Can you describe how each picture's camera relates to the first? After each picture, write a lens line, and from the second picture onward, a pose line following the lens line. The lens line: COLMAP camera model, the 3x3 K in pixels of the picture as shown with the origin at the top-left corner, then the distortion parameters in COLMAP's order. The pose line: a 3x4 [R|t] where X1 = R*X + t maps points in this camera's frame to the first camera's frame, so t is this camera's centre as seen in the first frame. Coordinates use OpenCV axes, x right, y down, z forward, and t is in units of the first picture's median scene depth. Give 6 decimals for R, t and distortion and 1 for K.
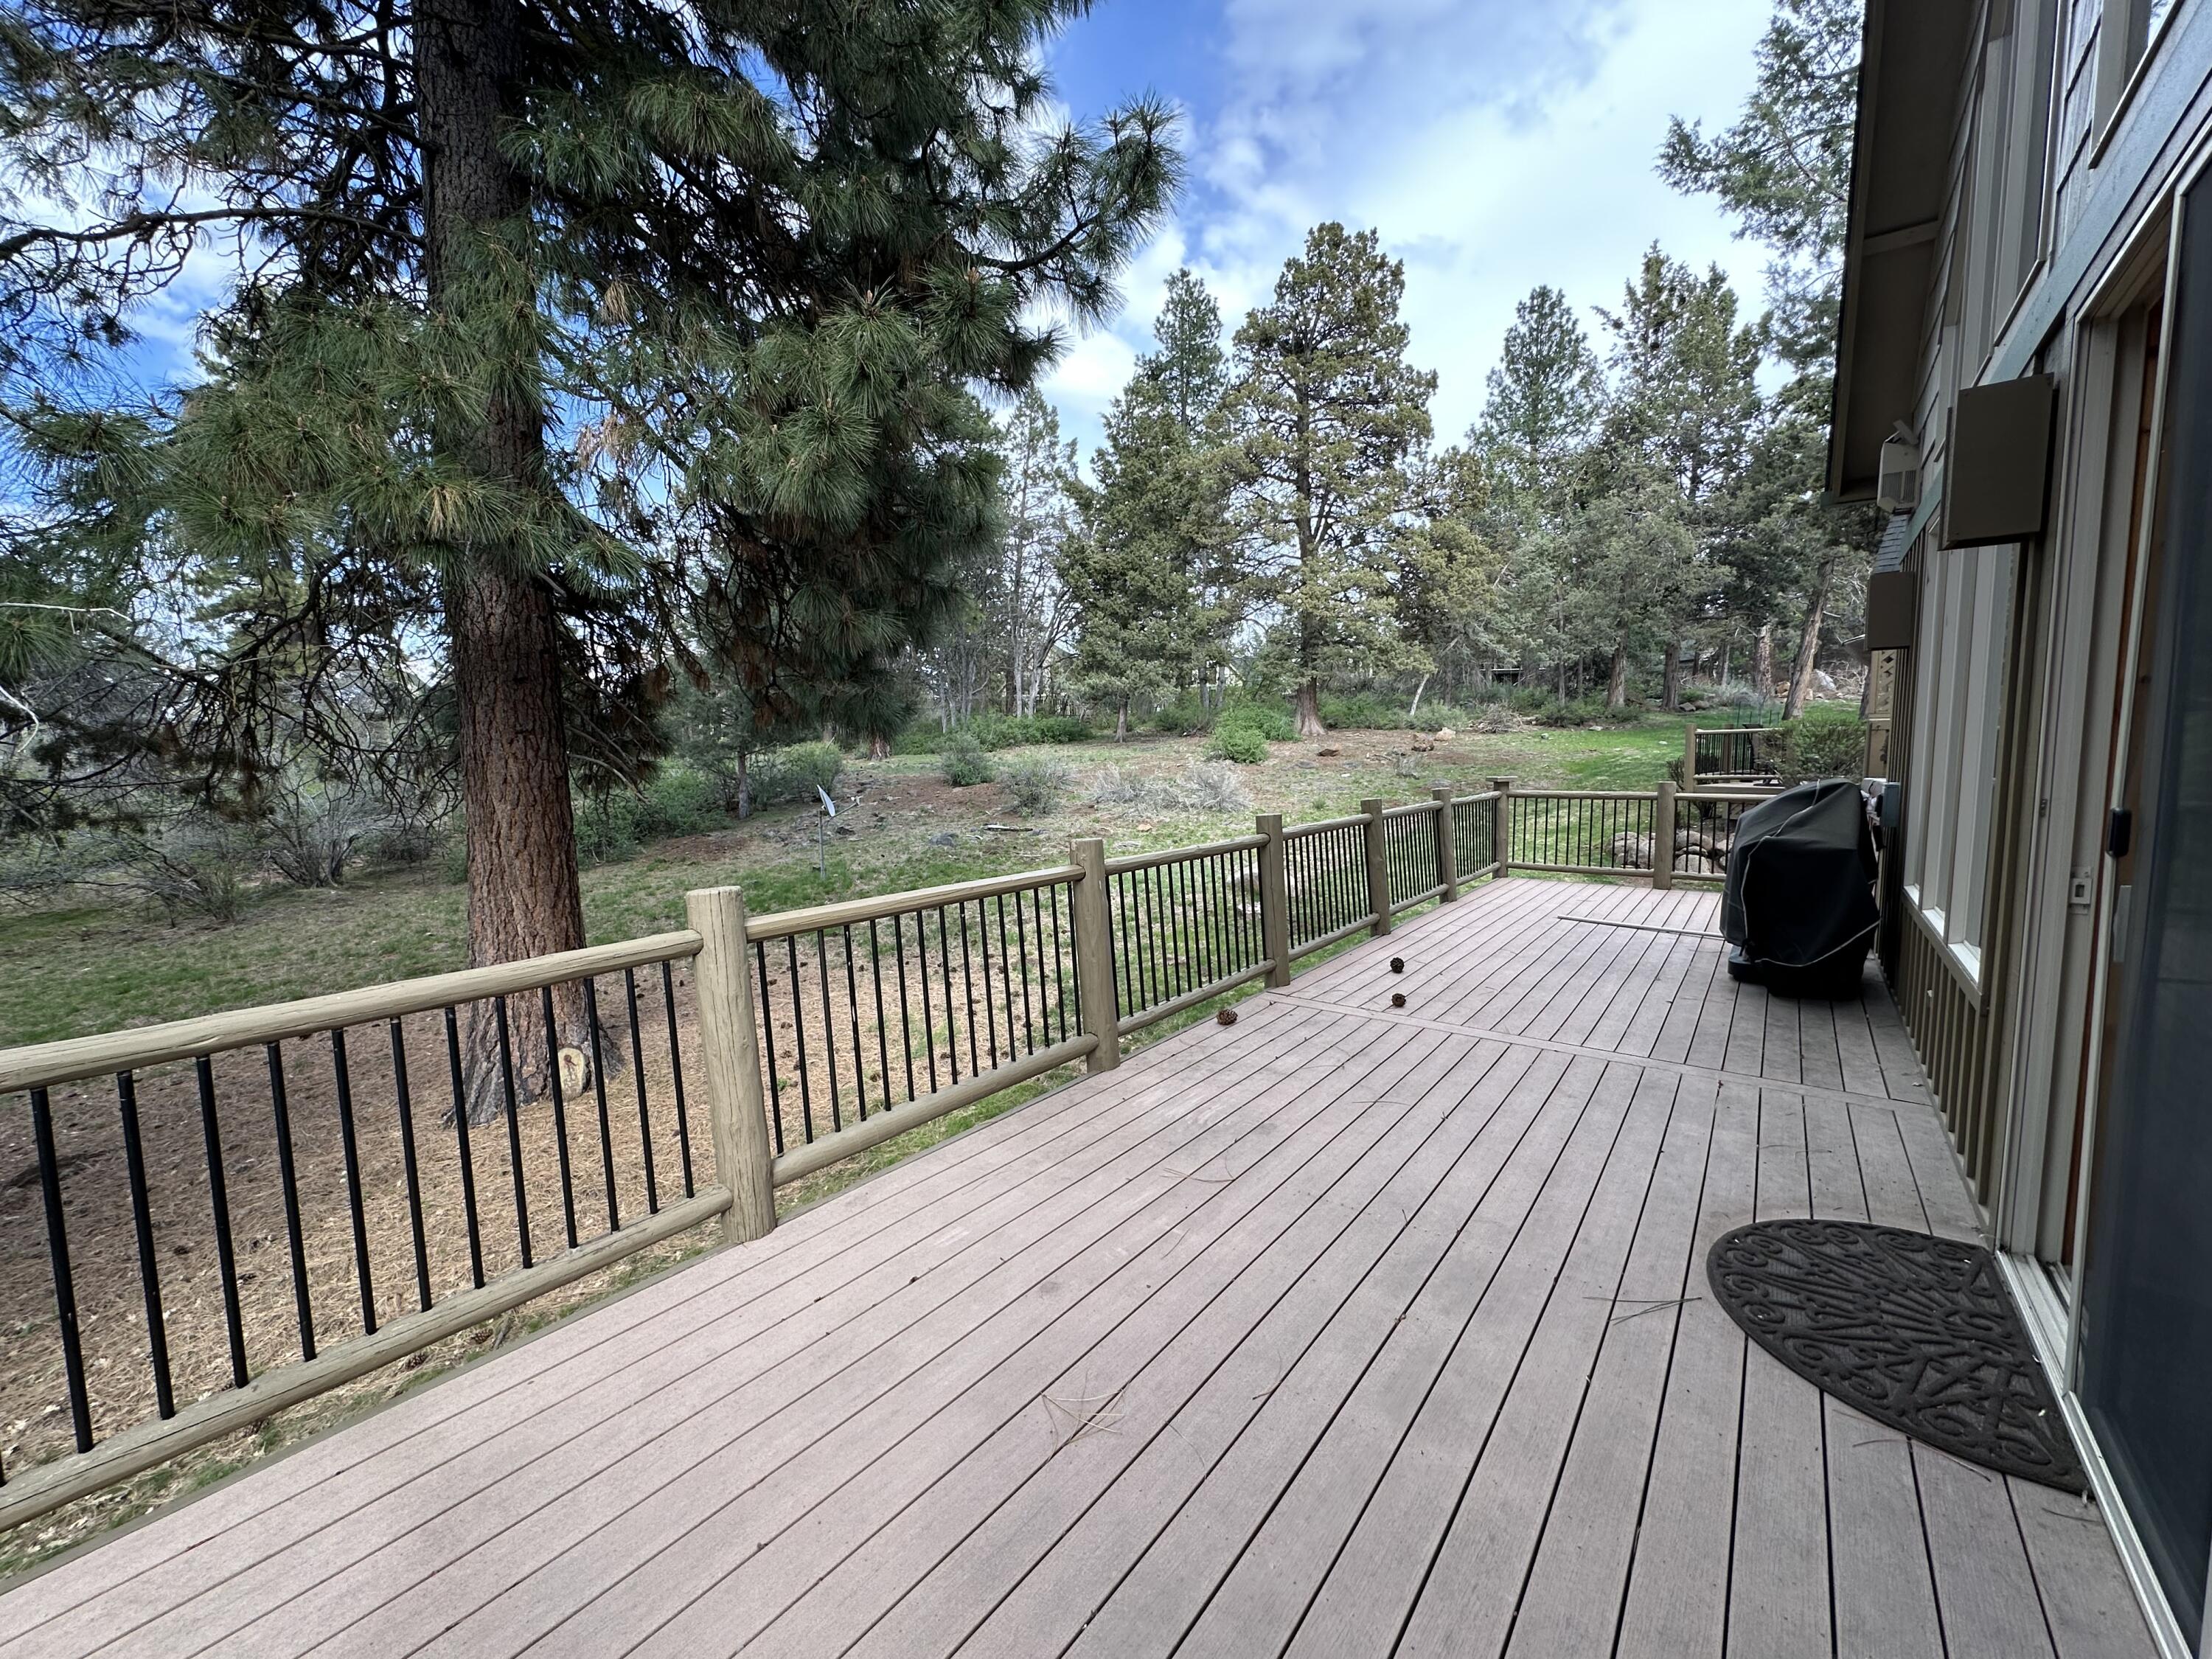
lens RADIAL K [[875.4, 0, 1100.8], [0, 875.4, 834.3], [0, 0, 1]] dist [-0.003786, 0.000535]
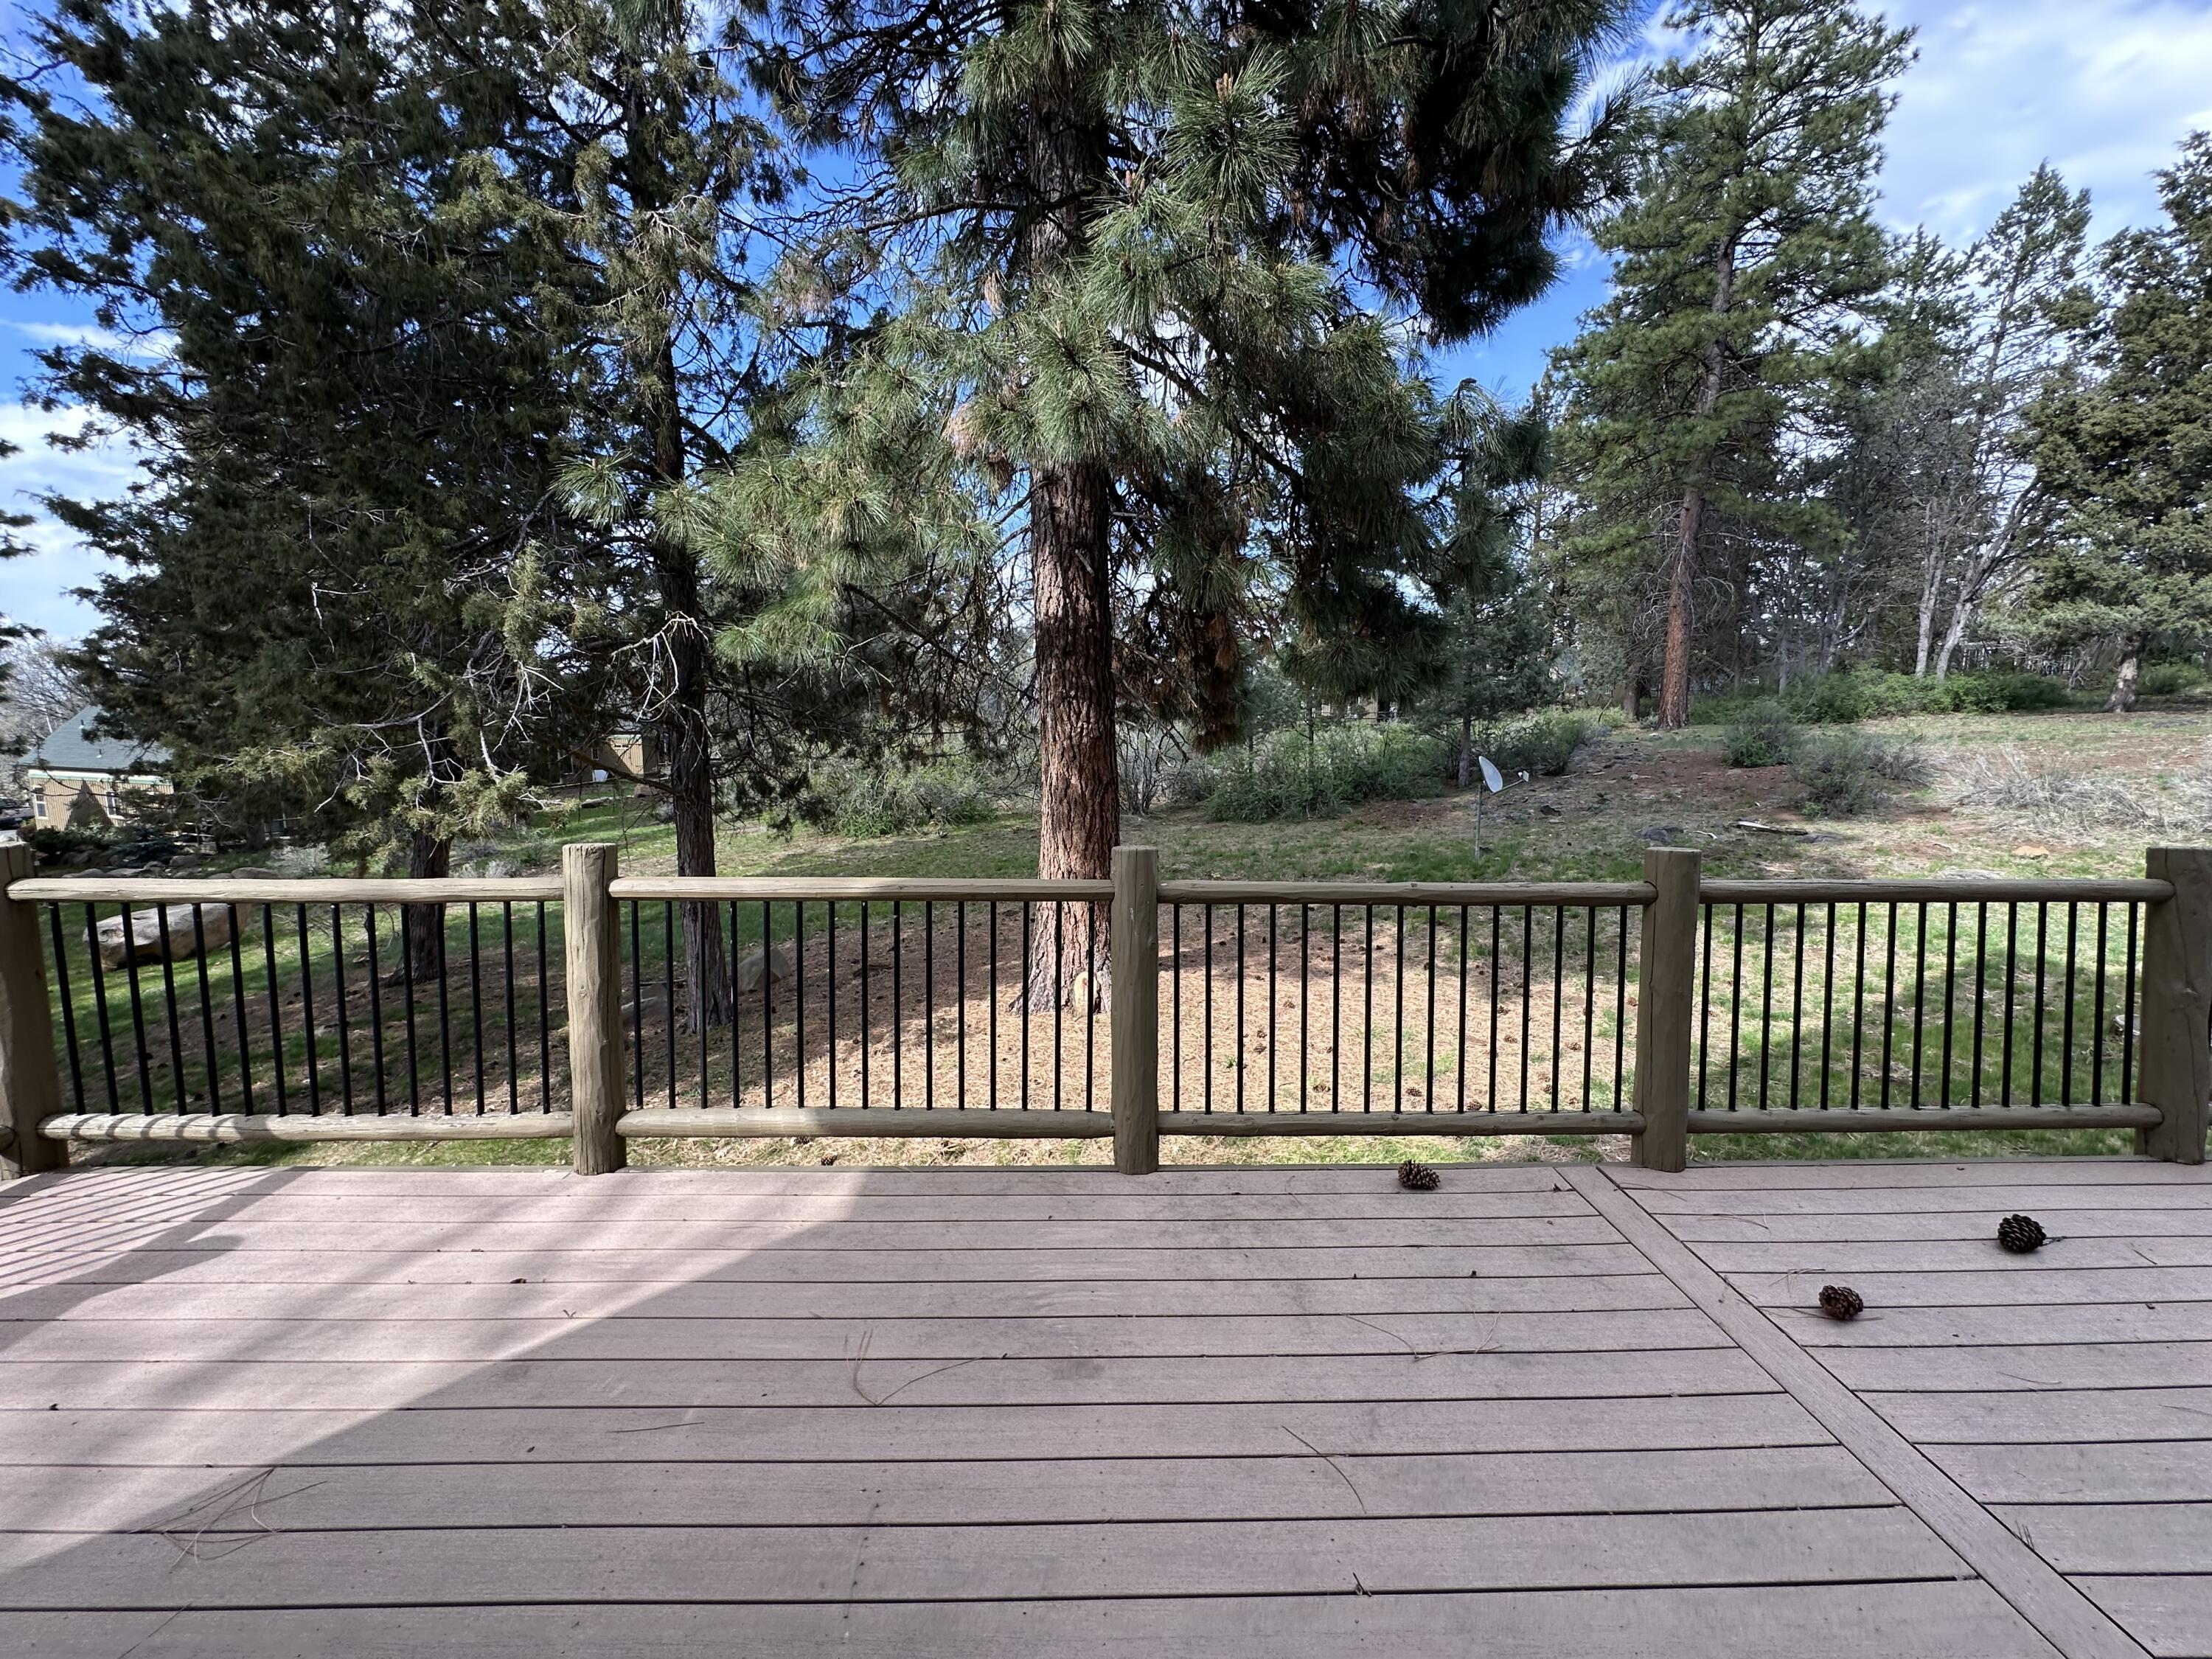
lens RADIAL K [[875.4, 0, 1102.5], [0, 875.4, 830.9], [0, 0, 1]] dist [-0.003786, 0.000535]
pose [[0.631425, 0.114493, -0.766938, 0.272177], [-0.087227, 0.993250, 0.076464, -0.031429], [0.770516, 0.018617, 0.637149, 0.281557]]
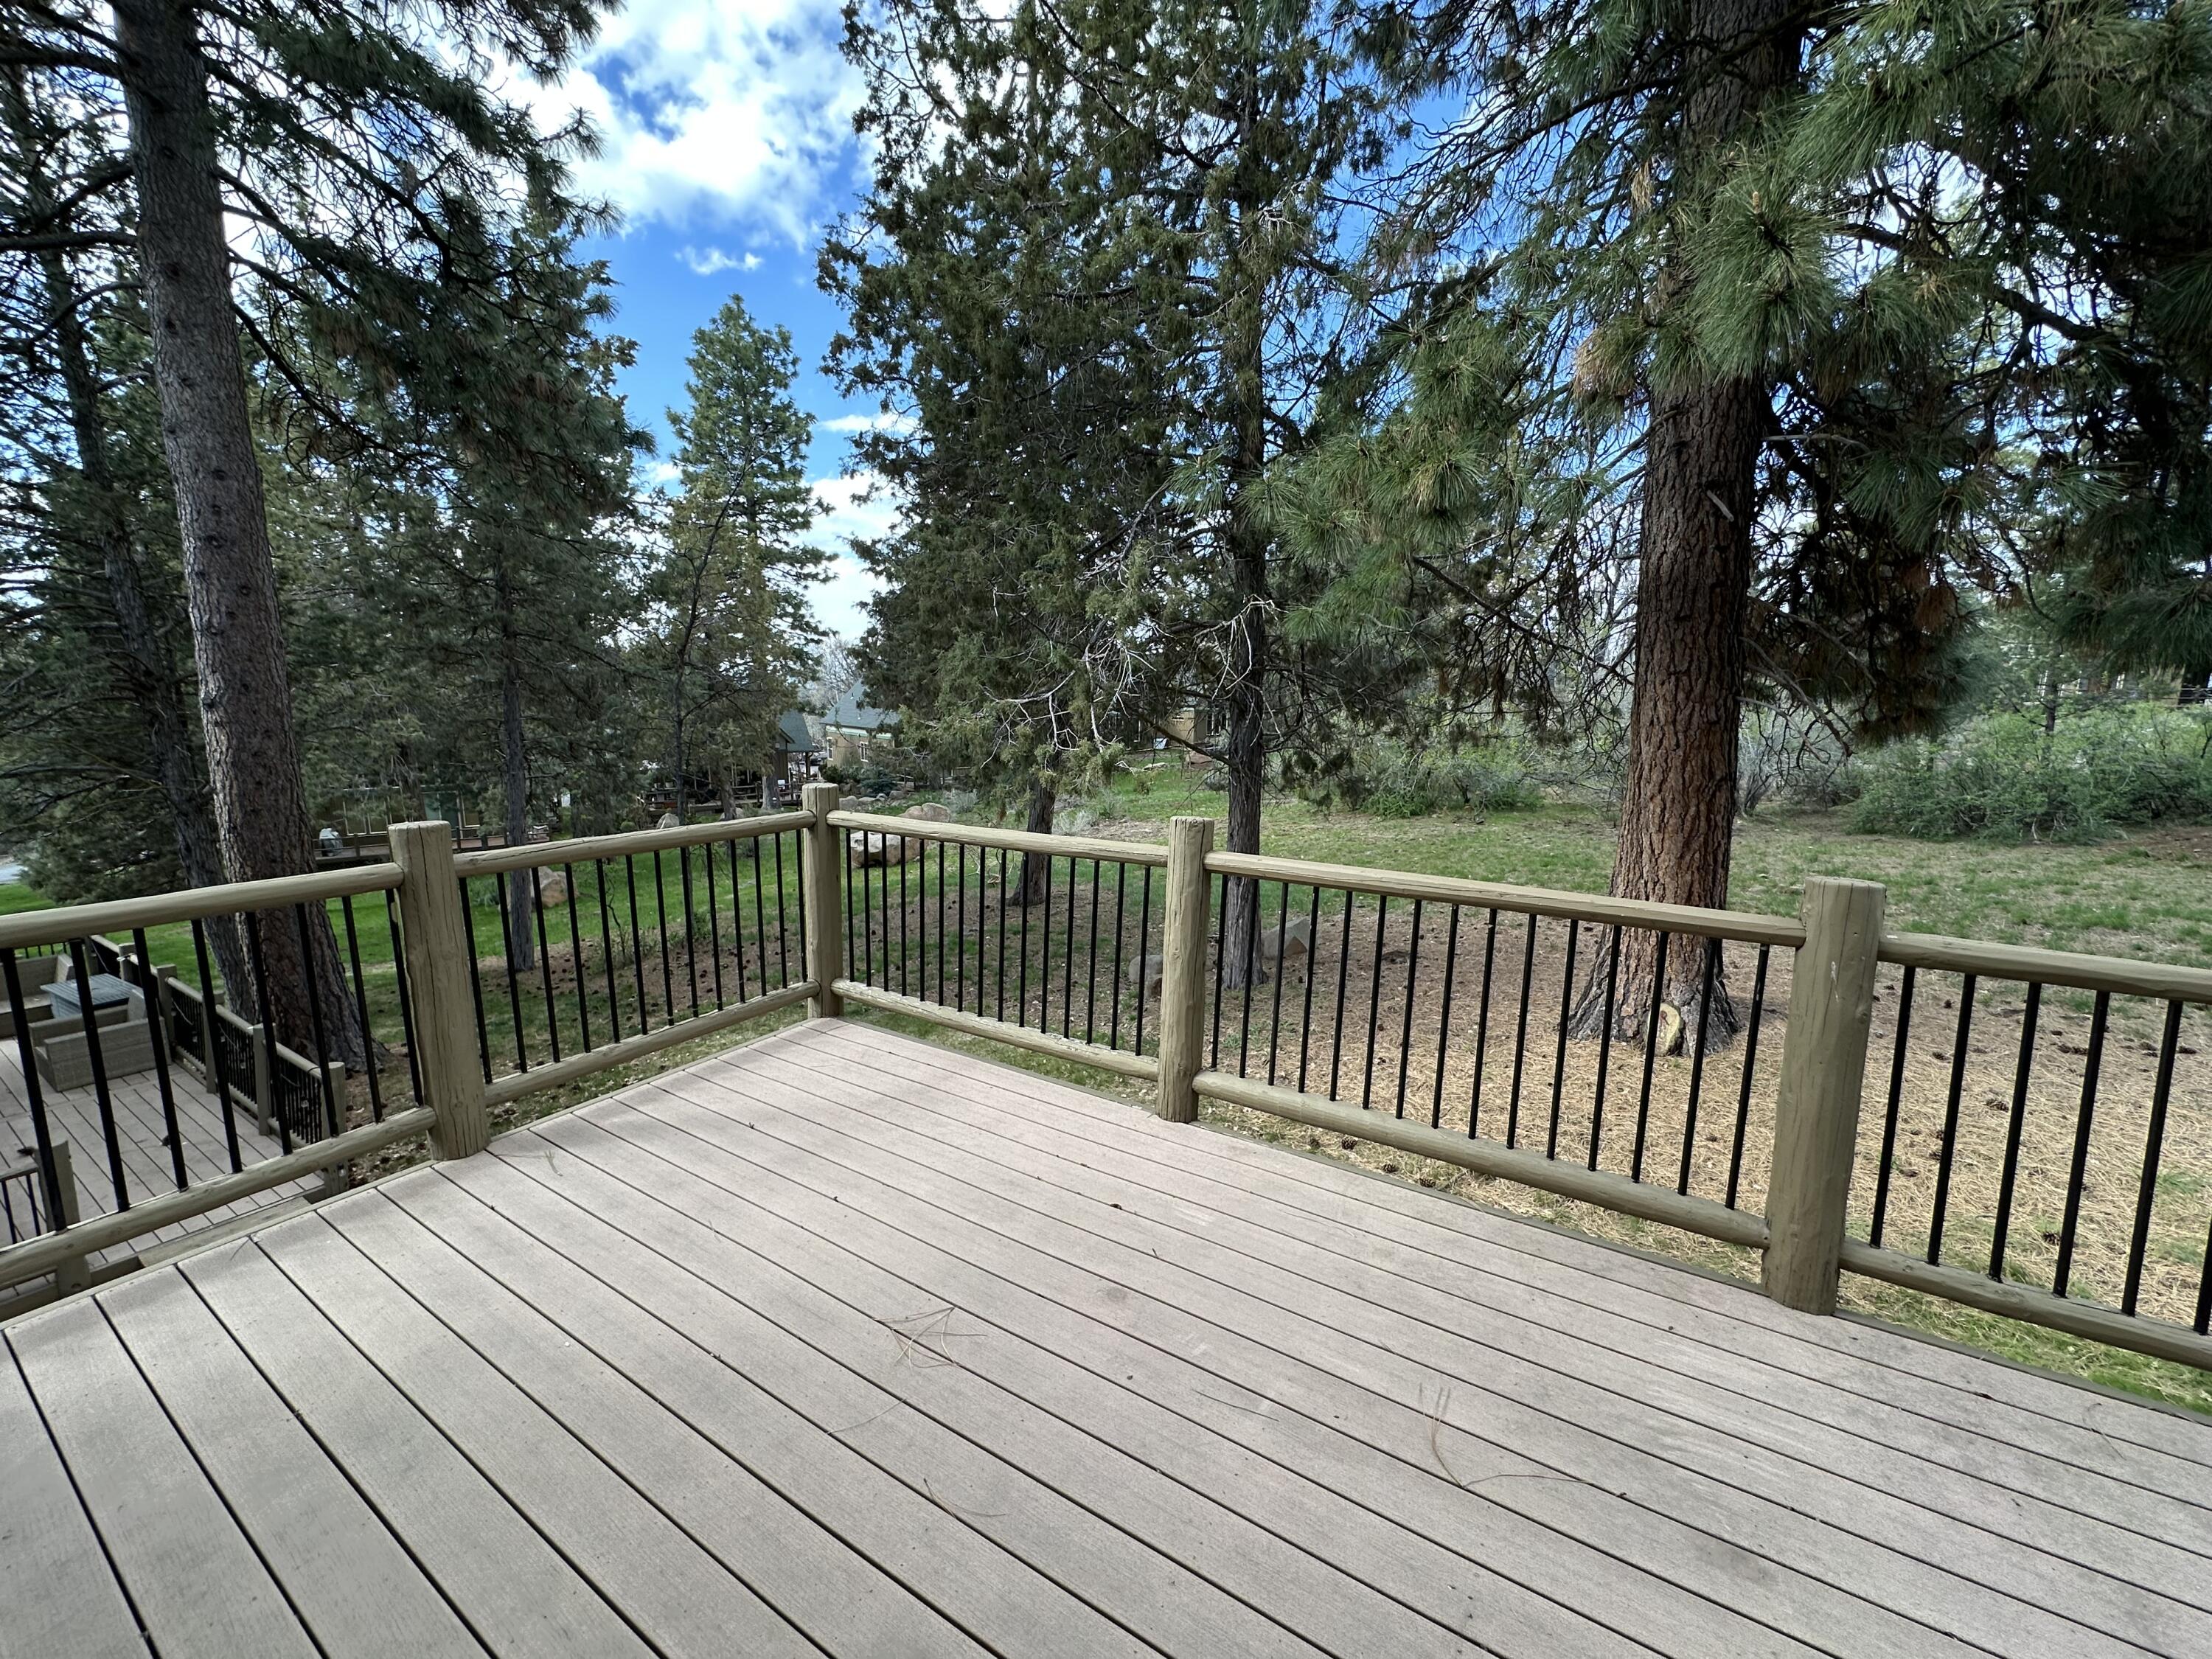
lens RADIAL K [[875.4, 0, 1107.8], [0, 875.4, 830.1], [0, 0, 1]] dist [-0.003786, 0.000535]
pose [[0.105428, 0.169866, -0.979812, 0.237594], [-0.105140, 0.981684, 0.158877, -0.032053], [0.988853, 0.086267, 0.121357, 0.264780]]
